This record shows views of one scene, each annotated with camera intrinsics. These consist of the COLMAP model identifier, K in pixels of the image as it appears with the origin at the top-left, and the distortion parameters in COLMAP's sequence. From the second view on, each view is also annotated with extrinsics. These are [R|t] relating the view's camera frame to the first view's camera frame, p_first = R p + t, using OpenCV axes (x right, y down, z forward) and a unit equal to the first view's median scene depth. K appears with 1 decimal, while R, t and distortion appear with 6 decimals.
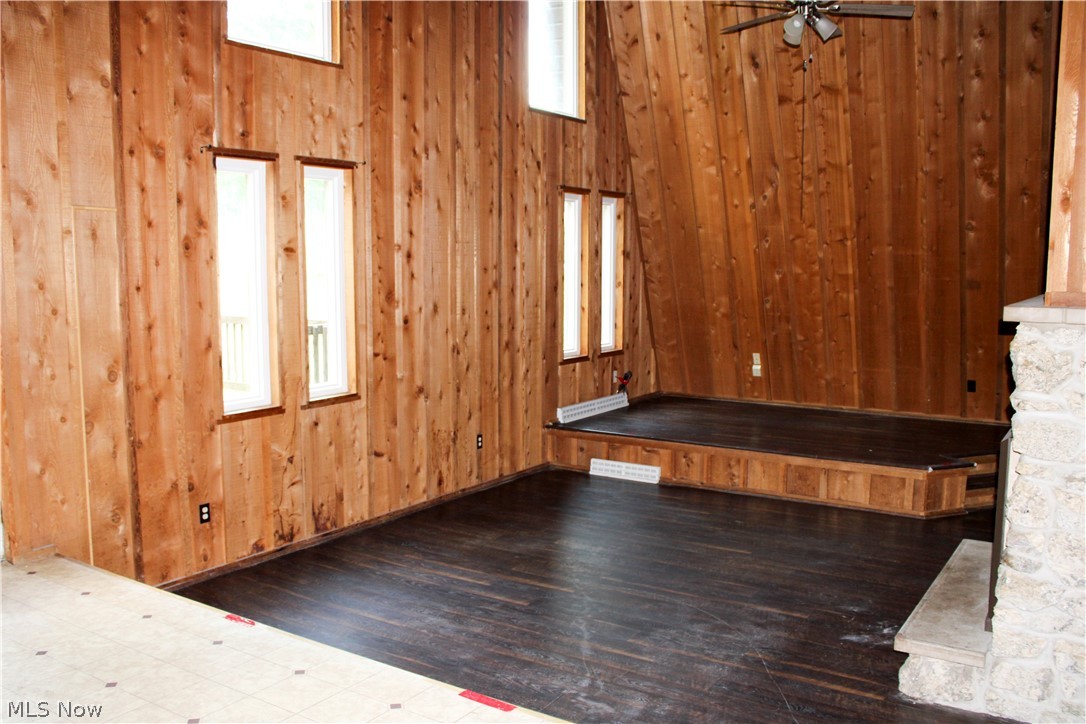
lens RADIAL K [[967.1, 0, 533.2], [0, 967.1, 364.9], [0, 0, 1]] dist [-0.119550, 0.053912]
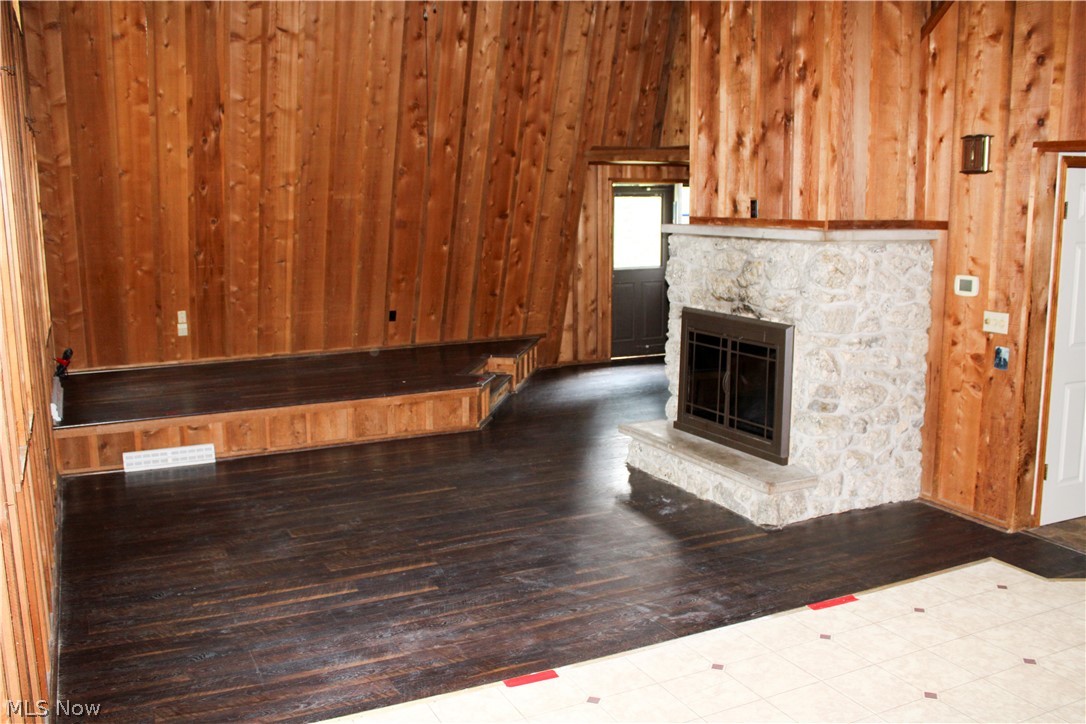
lens RADIAL K [[967.1, 0, 532.2], [0, 967.1, 356.2], [0, 0, 1]] dist [-0.119550, 0.053912]
pose [[0.519532, -0.145296, 0.842007, -0.451192], [0.108925, 0.988658, 0.103394, -0.032915], [-0.847480, 0.037999, 0.529466, 0.285055]]
